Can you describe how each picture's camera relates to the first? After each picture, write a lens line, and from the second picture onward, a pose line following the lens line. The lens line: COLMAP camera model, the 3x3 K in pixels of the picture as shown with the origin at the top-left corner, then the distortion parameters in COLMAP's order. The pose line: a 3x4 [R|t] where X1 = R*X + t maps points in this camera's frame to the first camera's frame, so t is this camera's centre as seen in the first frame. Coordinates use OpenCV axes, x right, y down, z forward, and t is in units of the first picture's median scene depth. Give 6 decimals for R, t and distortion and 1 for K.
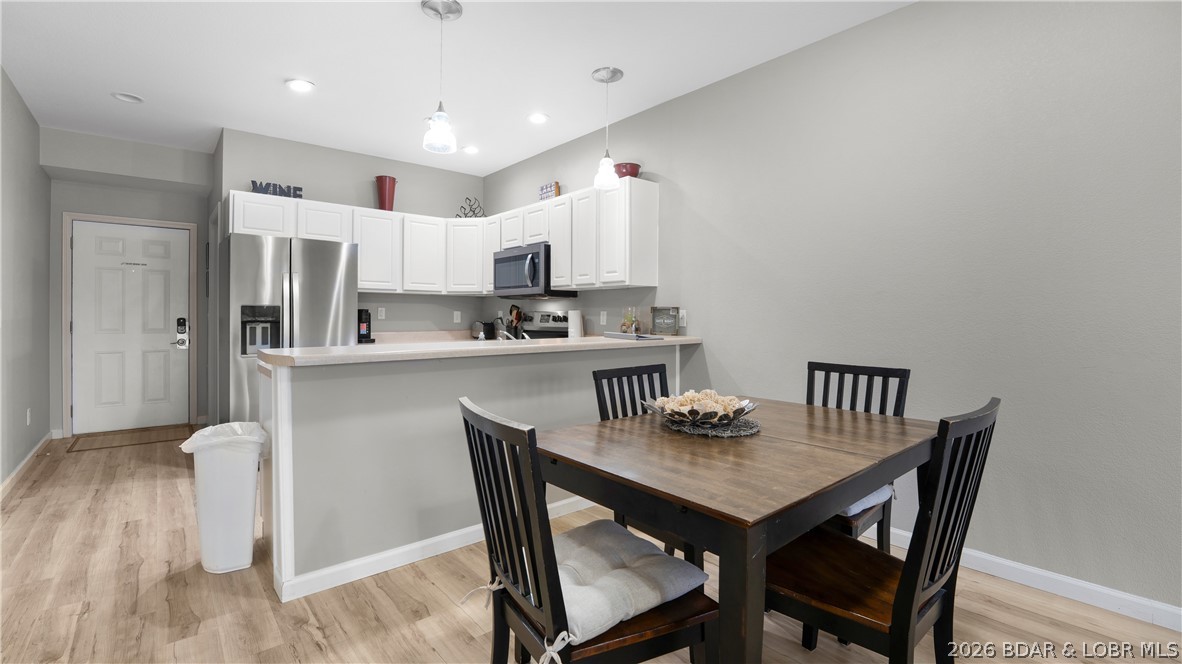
lens RADIAL K [[508.4, 0, 562.8], [0, 508.4, 319.2], [0, 0, 1]] dist [-0.013237, 0.000245]
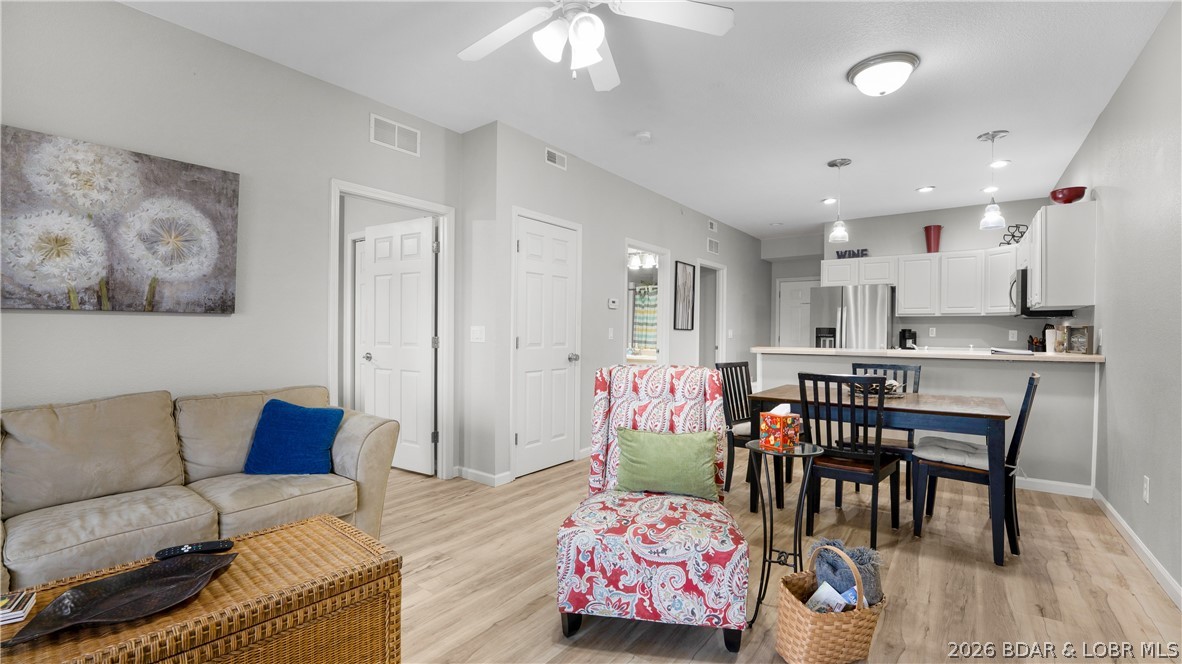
lens RADIAL K [[507.9, 0, 576.2], [0, 507.9, 335.4], [0, 0, 1]] dist [-0.020451, -0.000058]
pose [[0.203675, 0.006751, -0.979015, 0.826738], [-0.011898, 0.999919, 0.004419, 0.002402], [0.978966, 0.010748, 0.203739, -0.165956]]
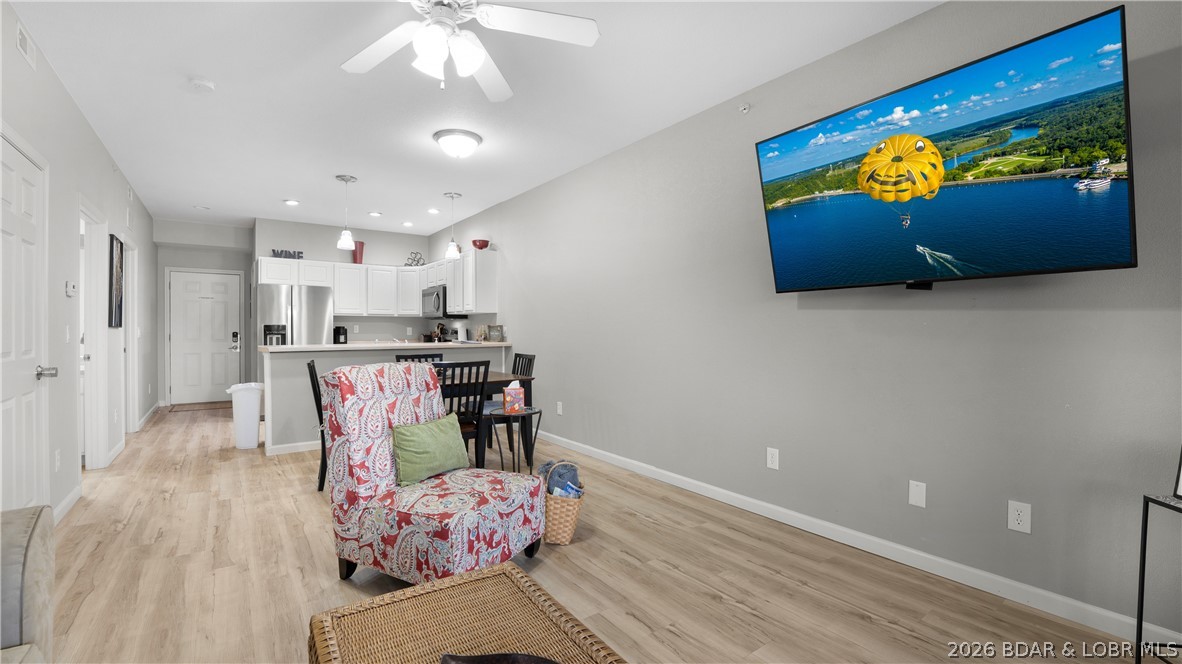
lens RADIAL K [[507.9, 0, 576.2], [0, 507.9, 335.4], [0, 0, 1]] dist [-0.020451, -0.000058]
pose [[0.997413, -0.000465, -0.071883, 0.503582], [0.000784, 0.999990, 0.004405, 0.002453], [0.071880, -0.004450, 0.997403, -0.586715]]
